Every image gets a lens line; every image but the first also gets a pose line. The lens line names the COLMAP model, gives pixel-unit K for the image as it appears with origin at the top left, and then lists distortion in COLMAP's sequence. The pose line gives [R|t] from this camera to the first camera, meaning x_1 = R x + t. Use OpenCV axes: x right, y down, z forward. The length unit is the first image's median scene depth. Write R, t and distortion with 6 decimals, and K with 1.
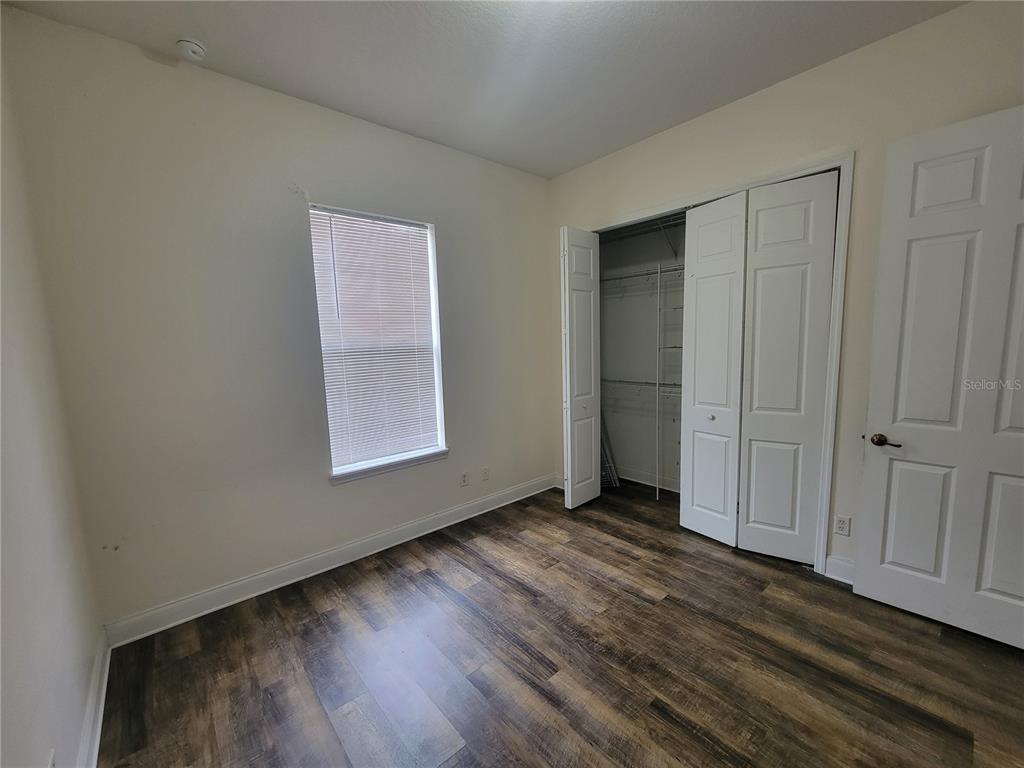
lens RADIAL K [[415.0, 0, 512.0], [0, 415.0, 384.0], [0, 0, 1]] dist [-0.001555, -0.000290]
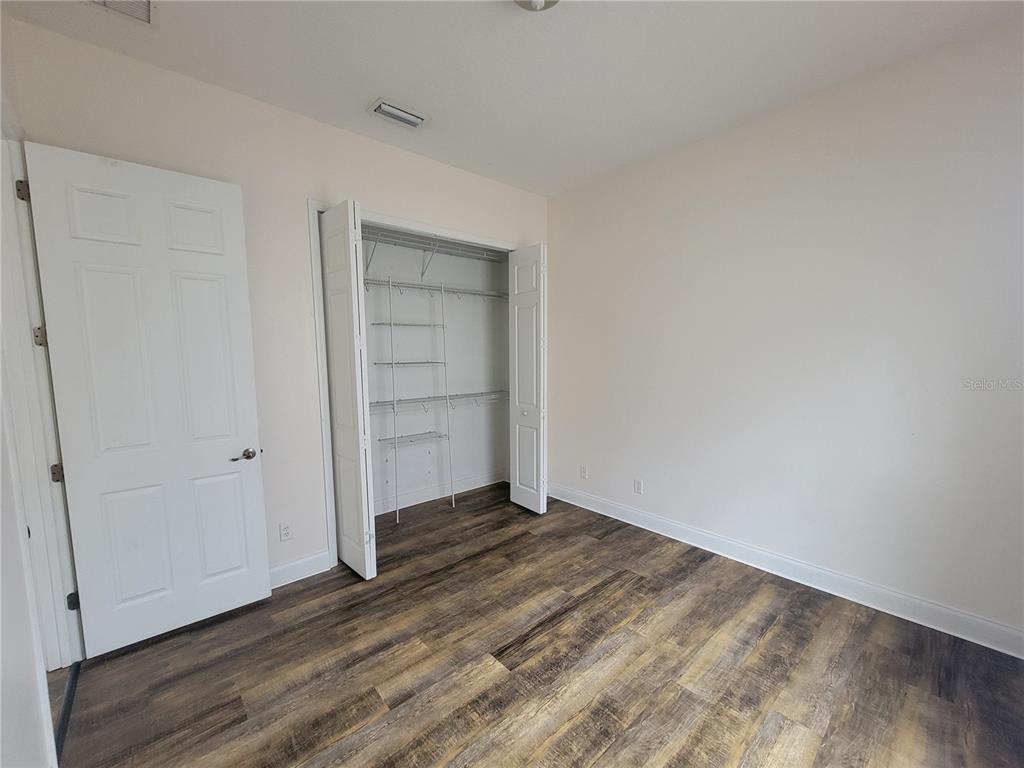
lens RADIAL K [[415.0, 0, 512.0], [0, 415.0, 384.0], [0, 0, 1]] dist [-0.001555, -0.000290]
pose [[0.004086, -0.062531, 0.998035, -0.401951], [0.130484, 0.989543, 0.061465, -0.069918], [-0.991442, 0.129976, 0.012203, 0.642667]]
